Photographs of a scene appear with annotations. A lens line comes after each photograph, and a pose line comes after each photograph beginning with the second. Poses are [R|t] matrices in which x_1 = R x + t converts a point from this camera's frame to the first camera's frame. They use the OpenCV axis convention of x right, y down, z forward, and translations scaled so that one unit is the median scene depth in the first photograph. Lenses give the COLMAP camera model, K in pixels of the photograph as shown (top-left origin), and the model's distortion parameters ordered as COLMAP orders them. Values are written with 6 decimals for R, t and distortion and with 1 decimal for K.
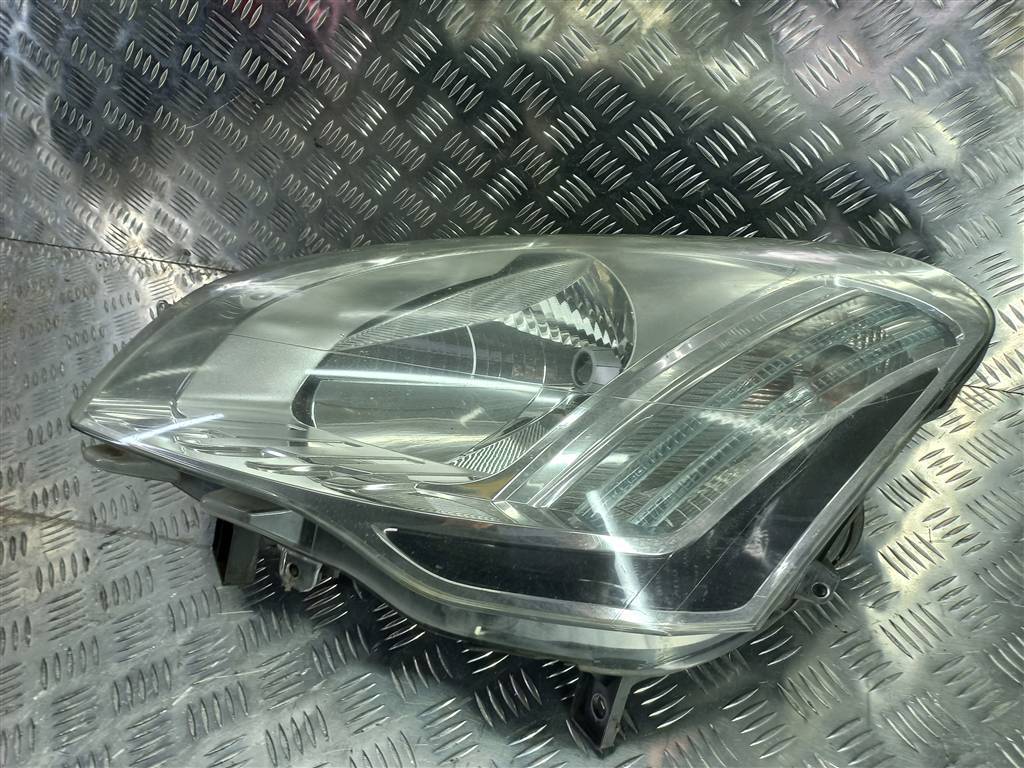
lens RADIAL K [[745.1, 0, 512.0], [0, 745.1, 384.0], [0, 0, 1]] dist [0.004556, 0.001970]
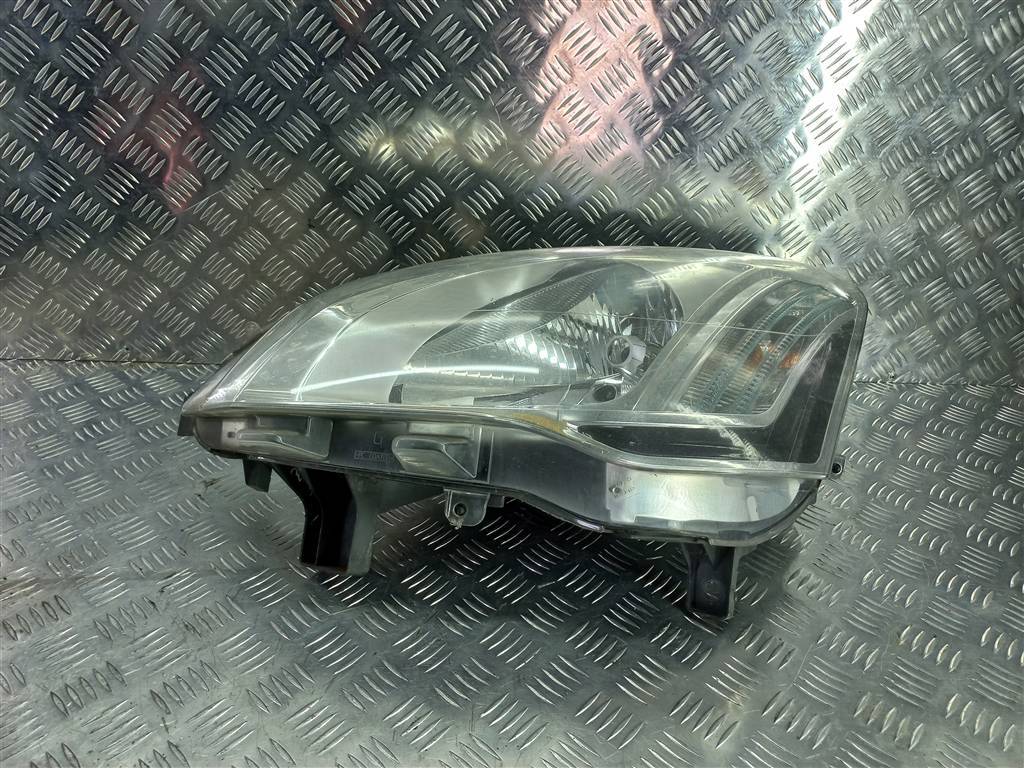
lens RADIAL K [[730.6, 0, 512.0], [0, 730.6, 384.0], [0, 0, 1]] dist [0.008569, 0.003644]
pose [[0.929921, -0.066448, 0.361707, -0.479190], [0.159652, 0.958970, -0.234283, 0.268961], [-0.331298, 0.275612, 0.902374, -0.049831]]
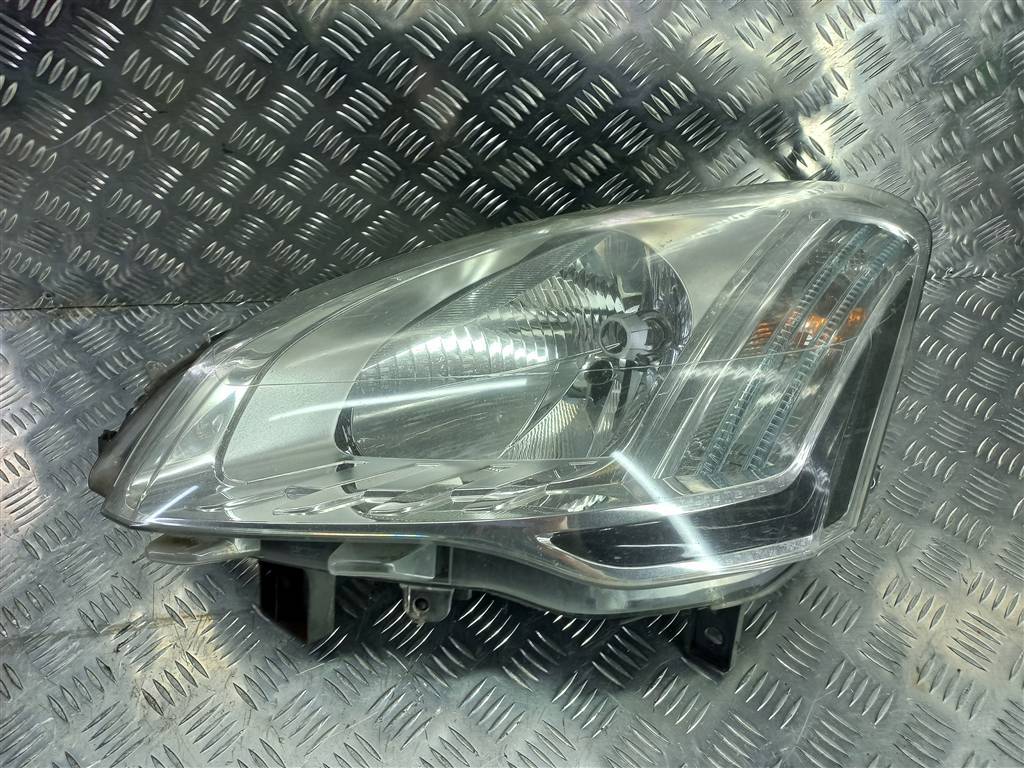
lens RADIAL K [[737.7, 0, 515.2], [0, 737.7, 386.3], [0, 0, 1]] dist [-0.004762, 0.026295]
pose [[0.932239, -0.224962, 0.283414, -0.306933], [0.205595, 0.973845, 0.096728, -0.072026], [-0.297761, -0.031905, 0.954107, 0.051006]]
